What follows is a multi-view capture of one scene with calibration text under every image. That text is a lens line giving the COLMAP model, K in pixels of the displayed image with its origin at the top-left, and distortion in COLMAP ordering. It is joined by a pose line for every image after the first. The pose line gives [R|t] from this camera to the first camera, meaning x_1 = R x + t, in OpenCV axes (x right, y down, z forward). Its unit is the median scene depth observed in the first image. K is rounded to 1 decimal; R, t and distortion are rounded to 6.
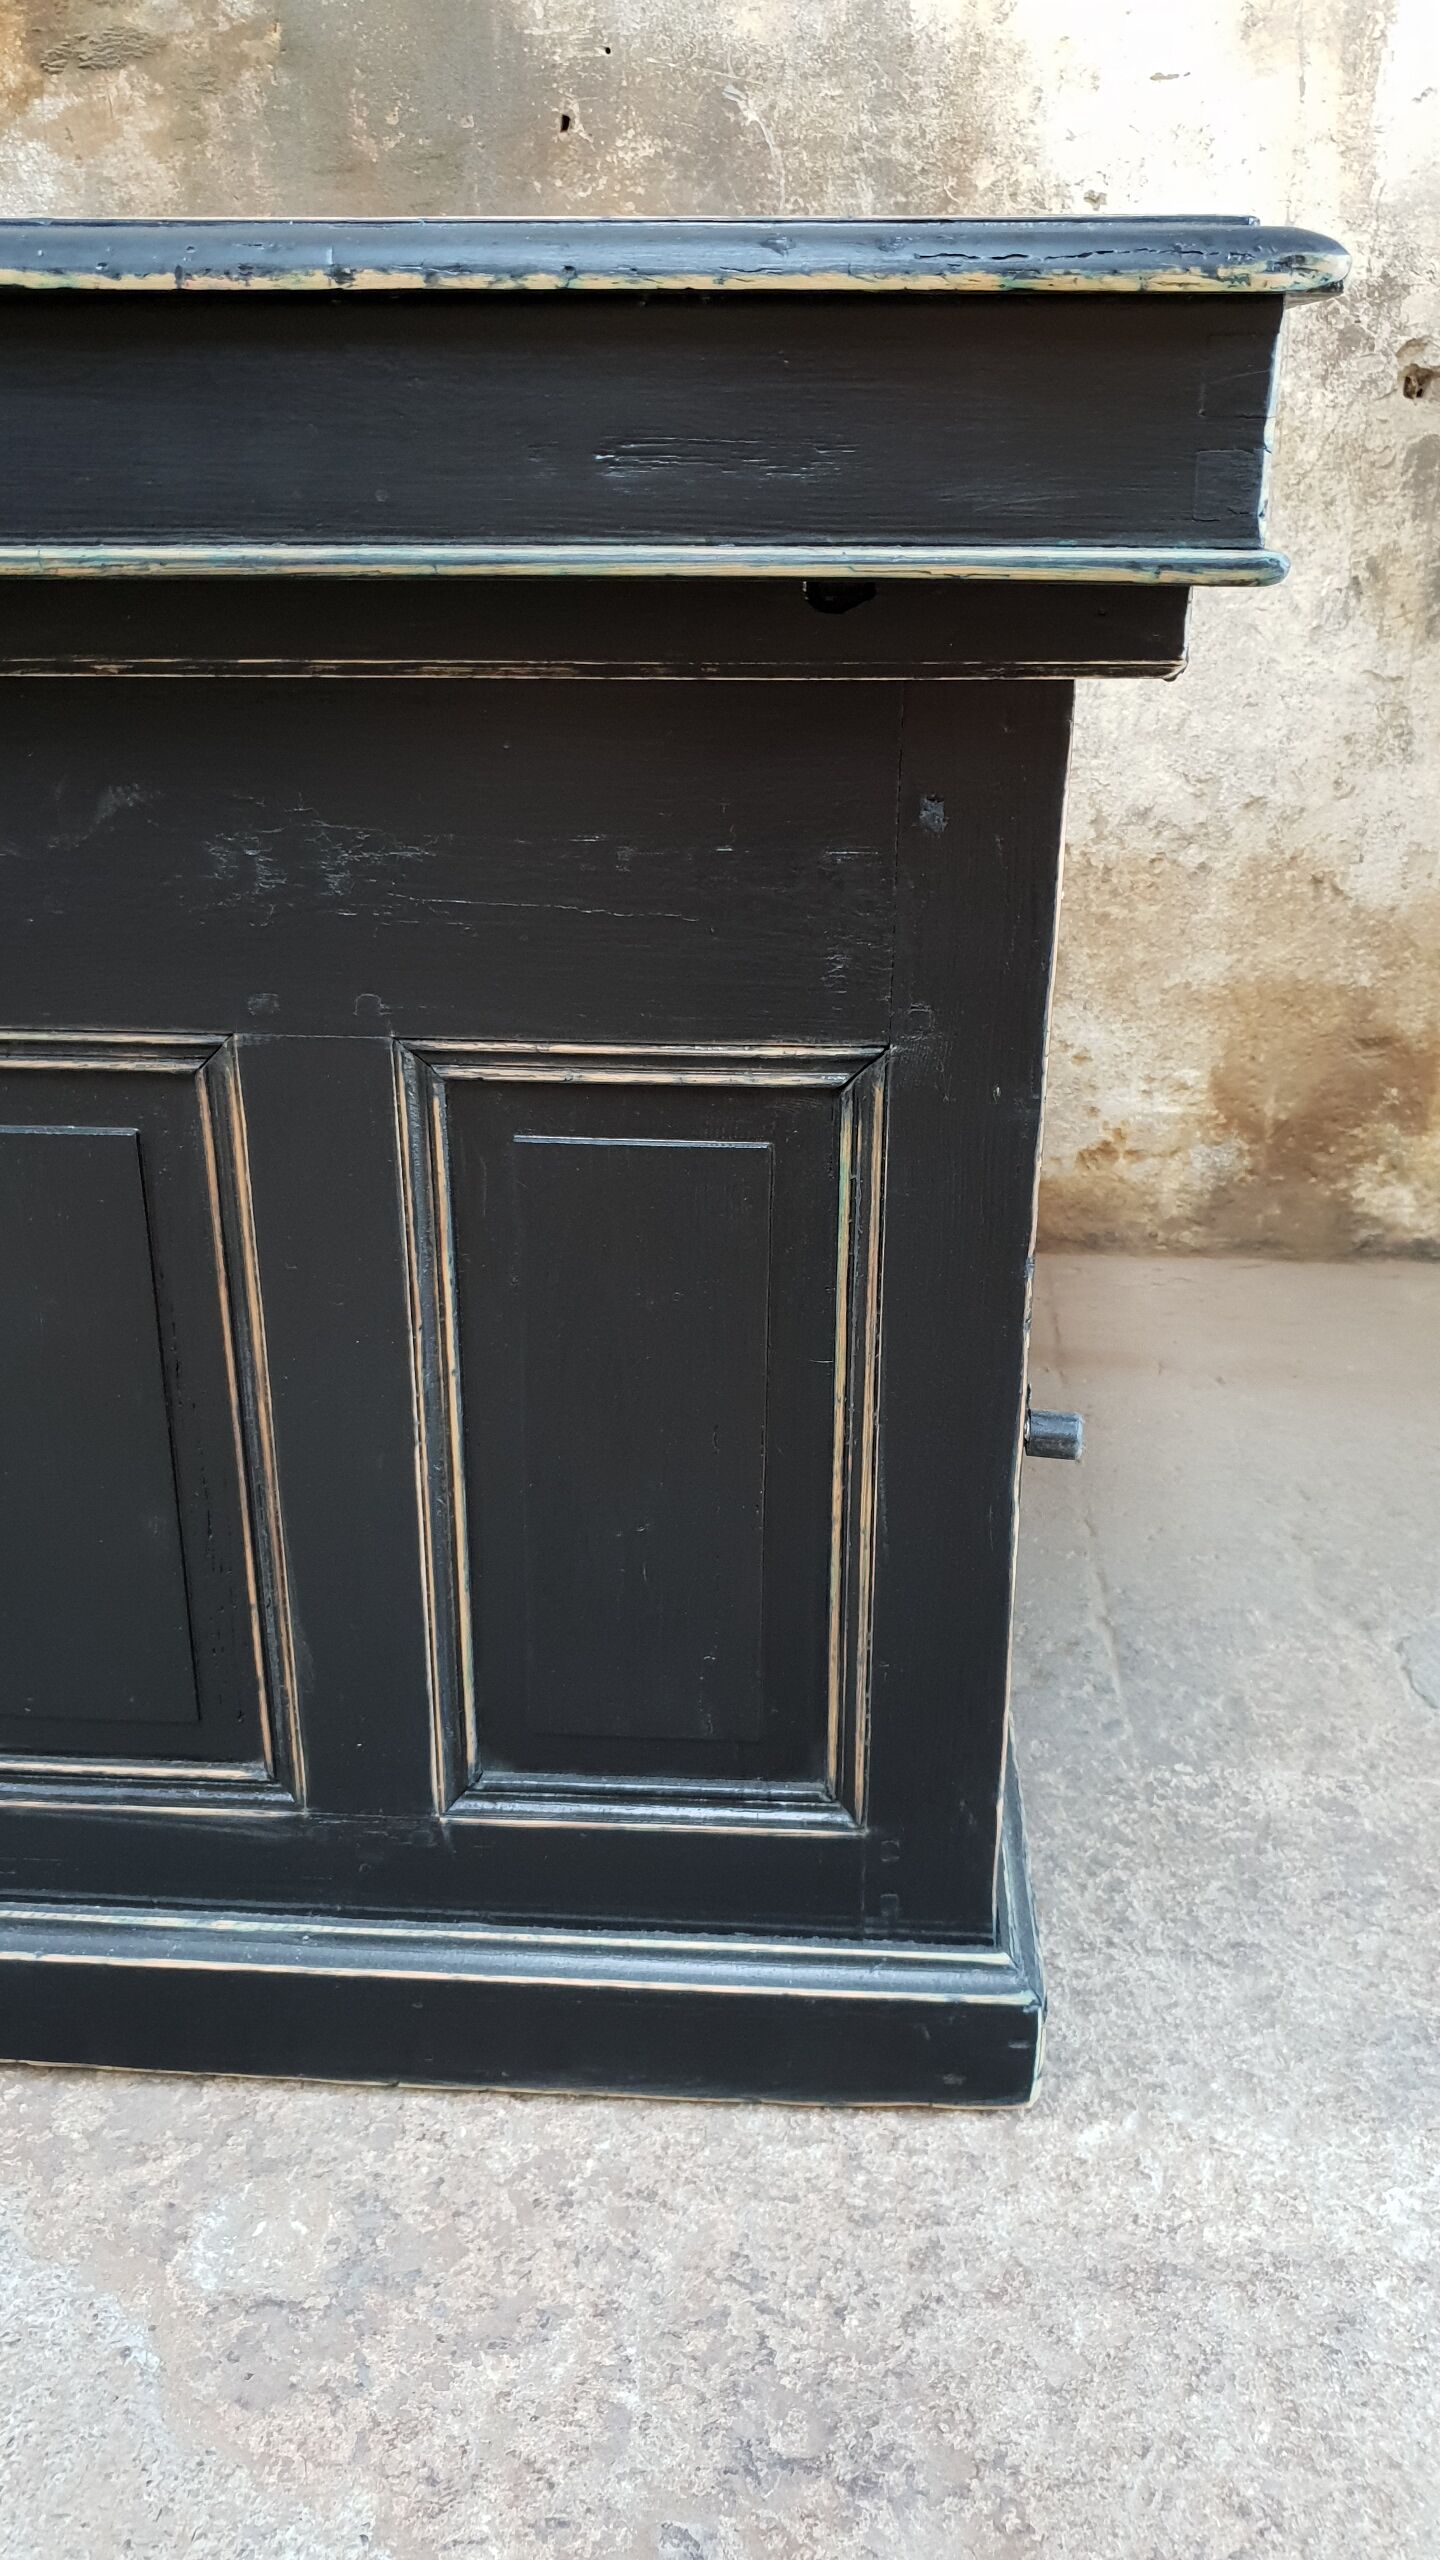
lens RADIAL K [[2023.5, 0, 731.5], [0, 2023.5, 1268.3], [0, 0, 1]] dist [-0.019024, 0.042504]
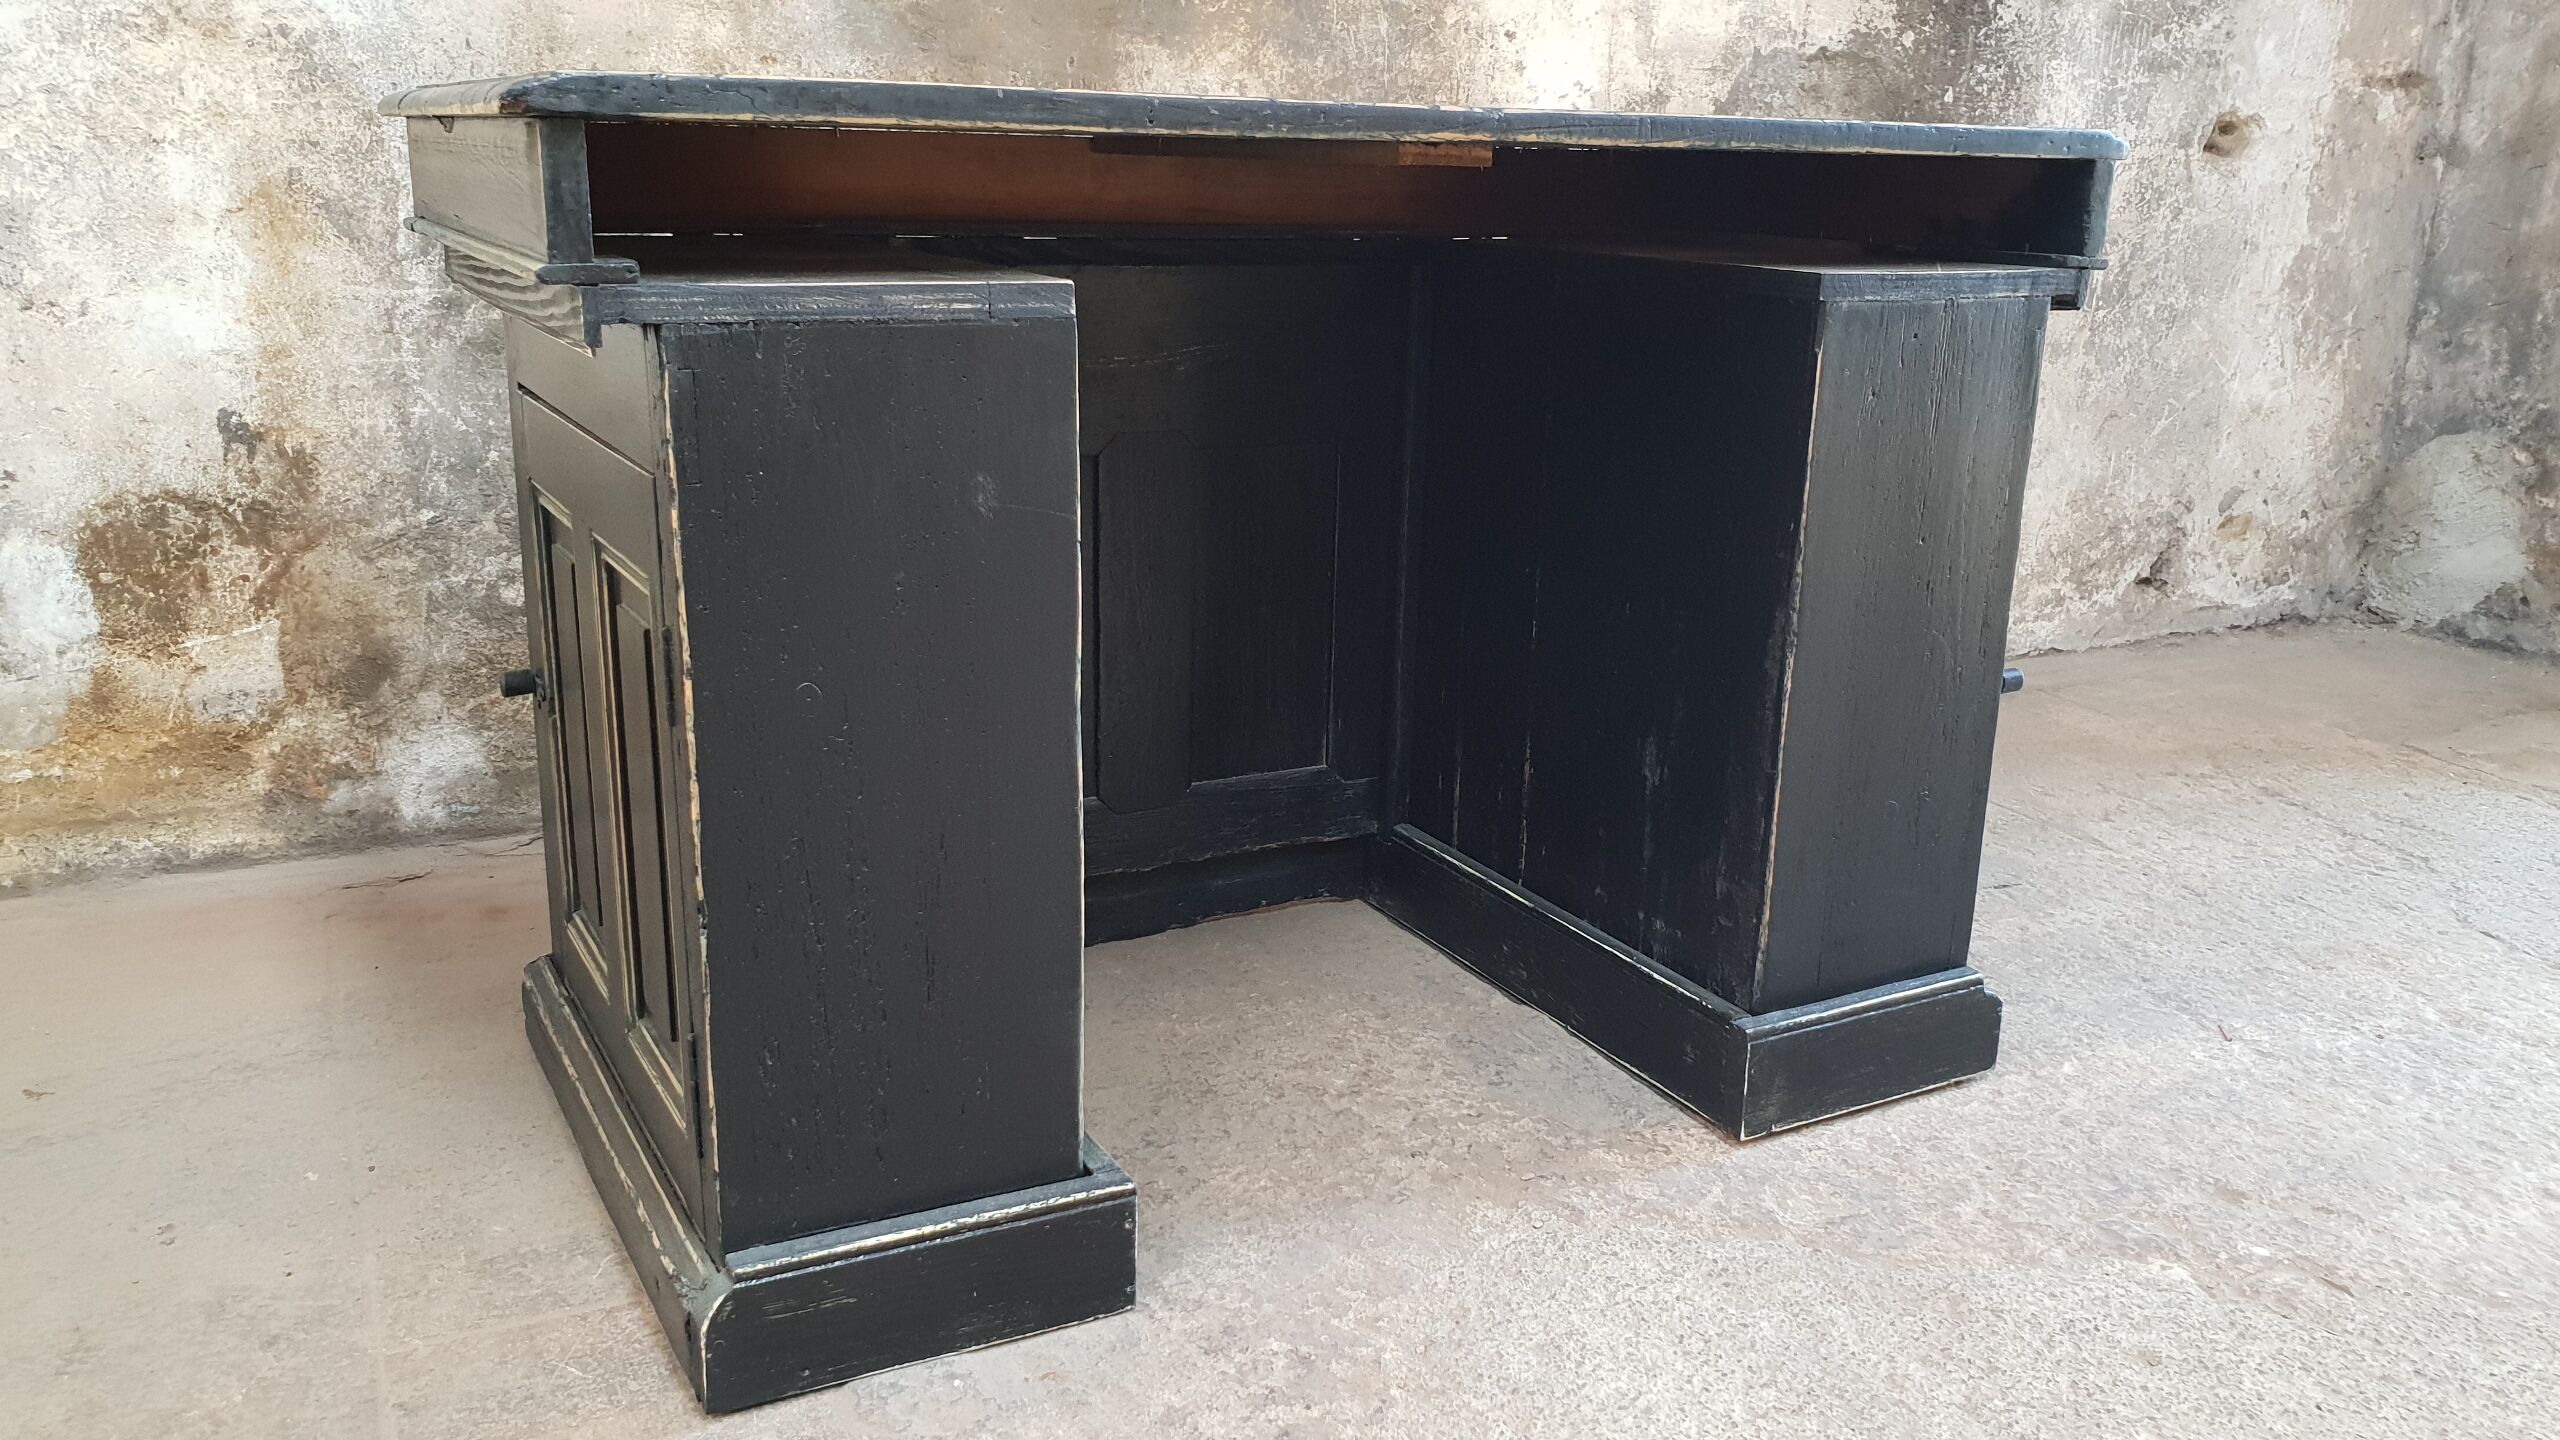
lens RADIAL K [[2023.5, 0, 1292.0], [0, 2023.5, 695.1], [0, 0, 1]] dist [-0.019024, 0.042504]
pose [[0.854417, -0.108981, 0.508030, -1.396000], [0.164549, 0.984184, -0.065618, 0.087012], [-0.492844, 0.139660, 0.858836, -0.331381]]
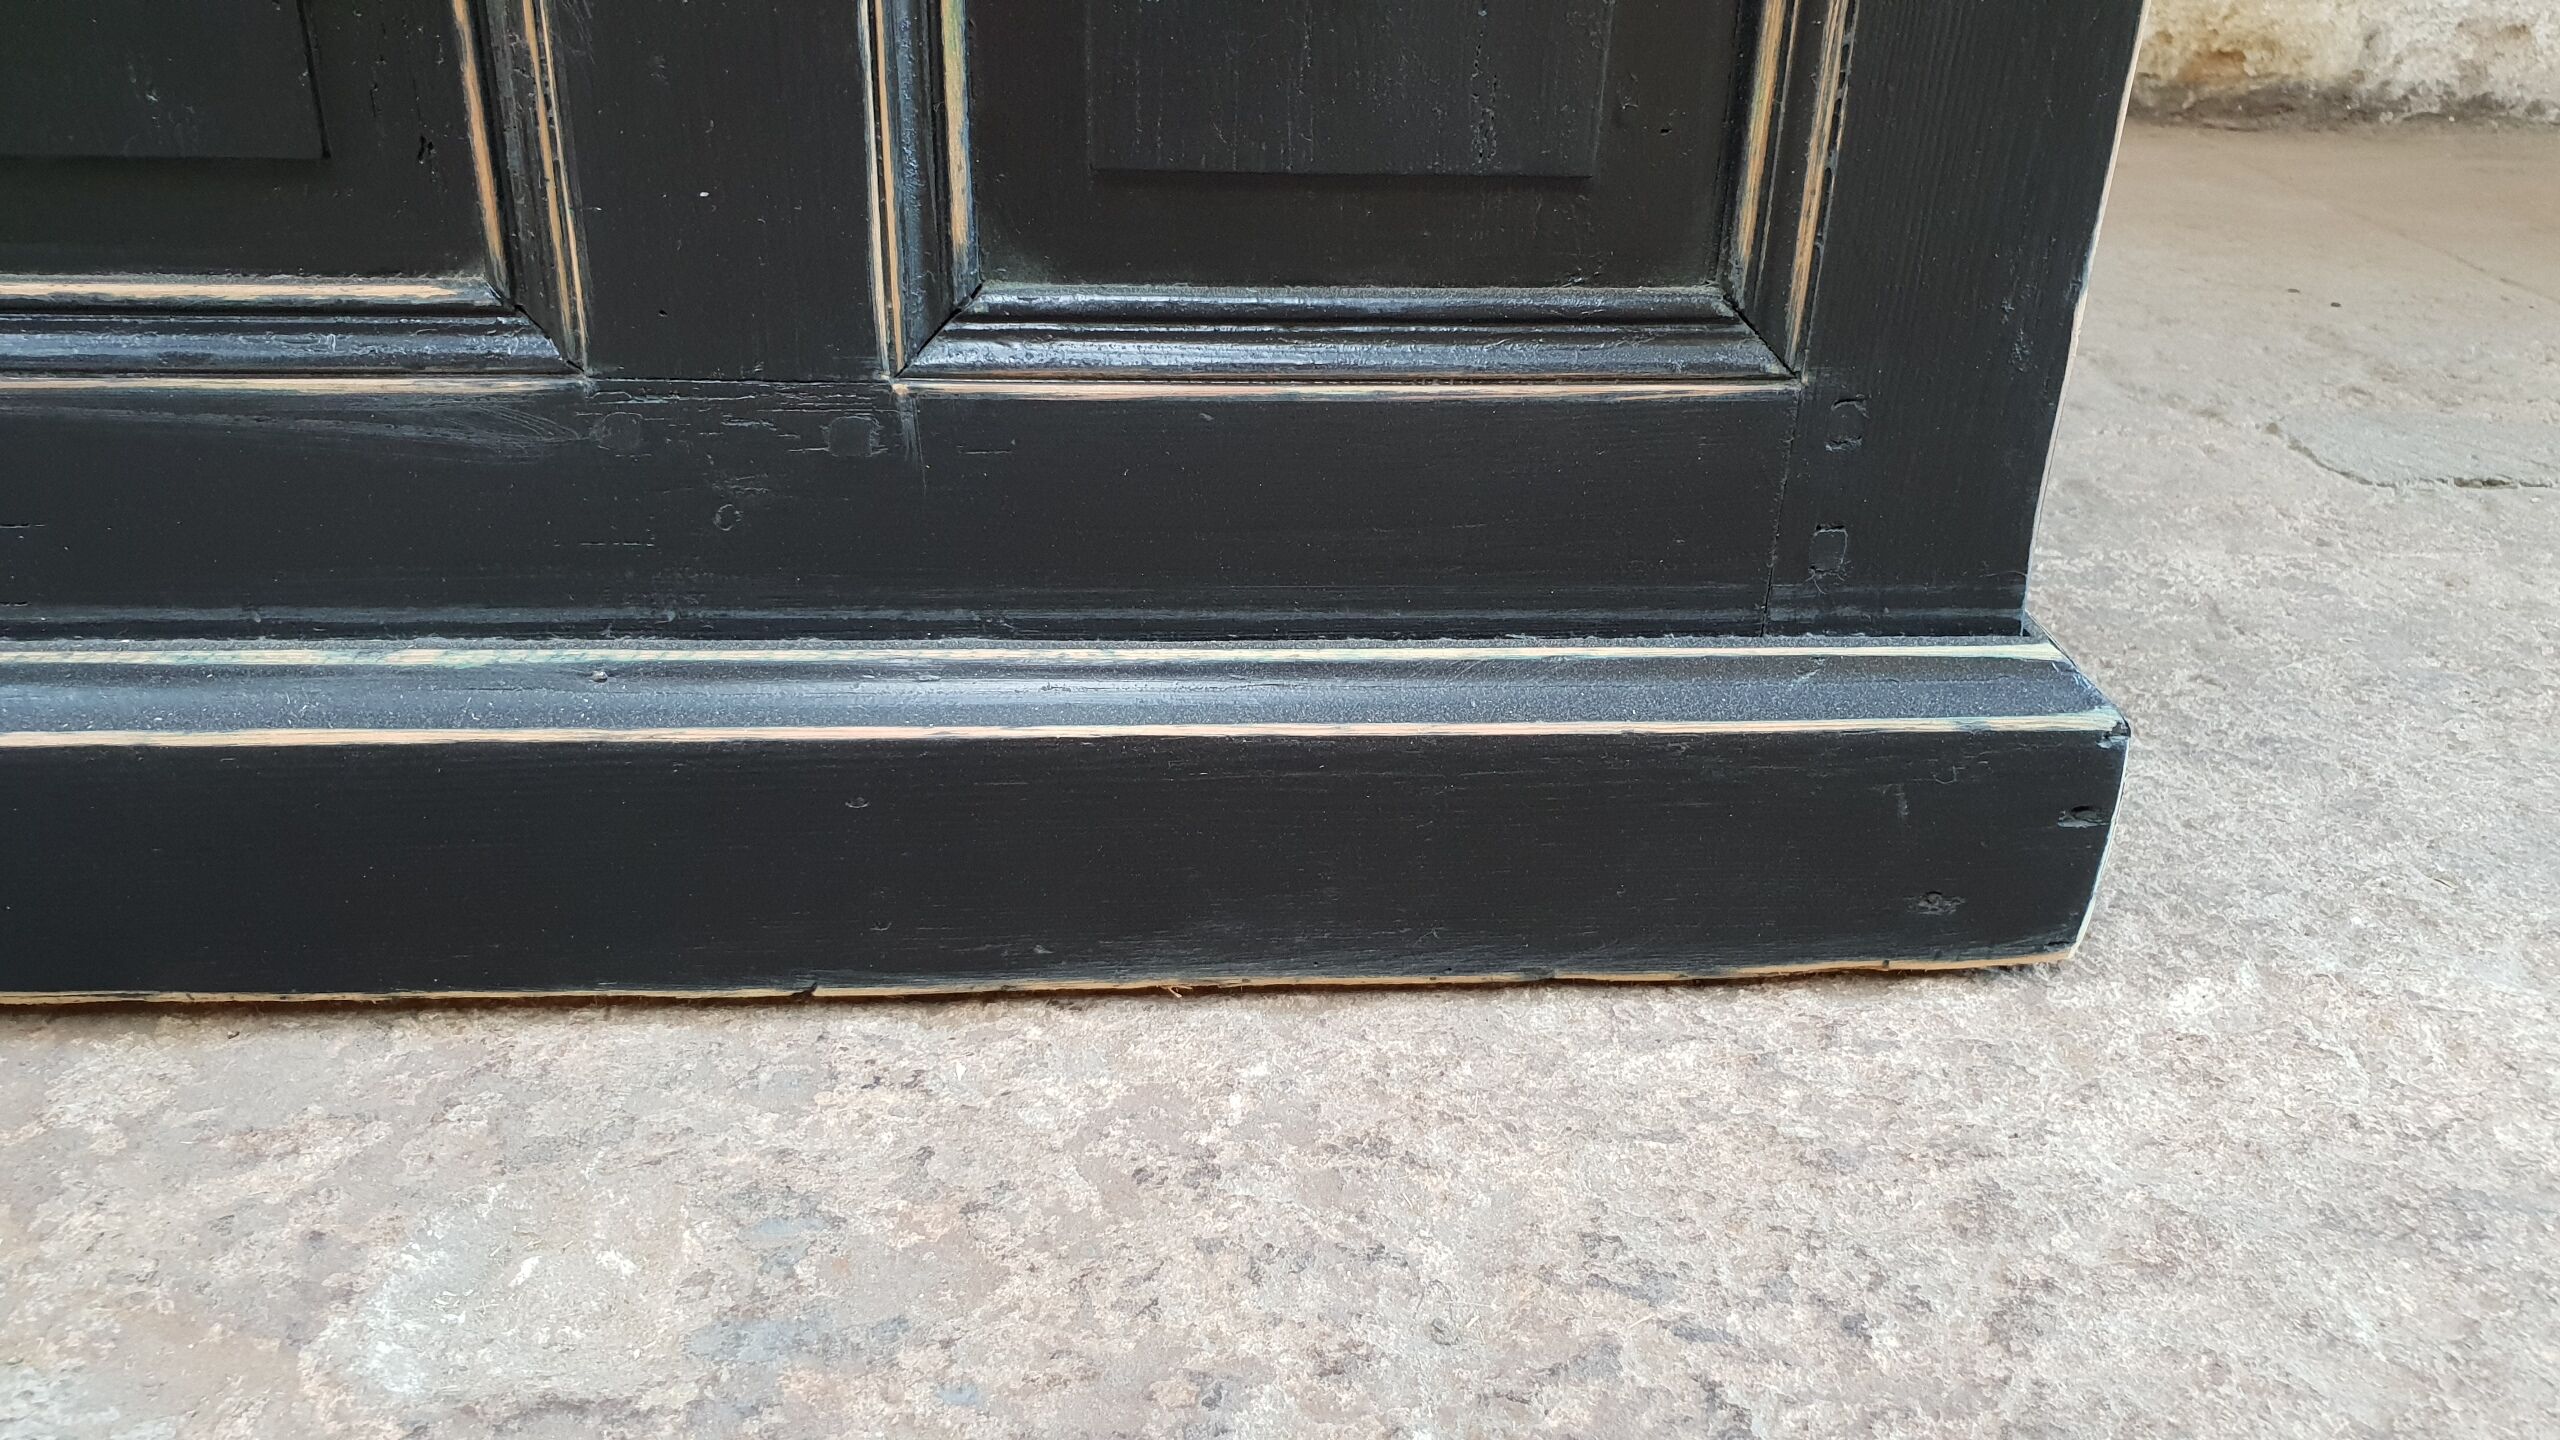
lens RADIAL K [[2023.5, 0, 1299.4], [0, 2023.5, 700.4], [0, 0, 1]] dist [-0.019024, 0.042504]
pose [[0.990667, -0.033350, 0.132161, -0.115678], [0.023775, 0.997021, 0.073376, 0.312659], [-0.134214, -0.069549, 0.988509, 0.529558]]
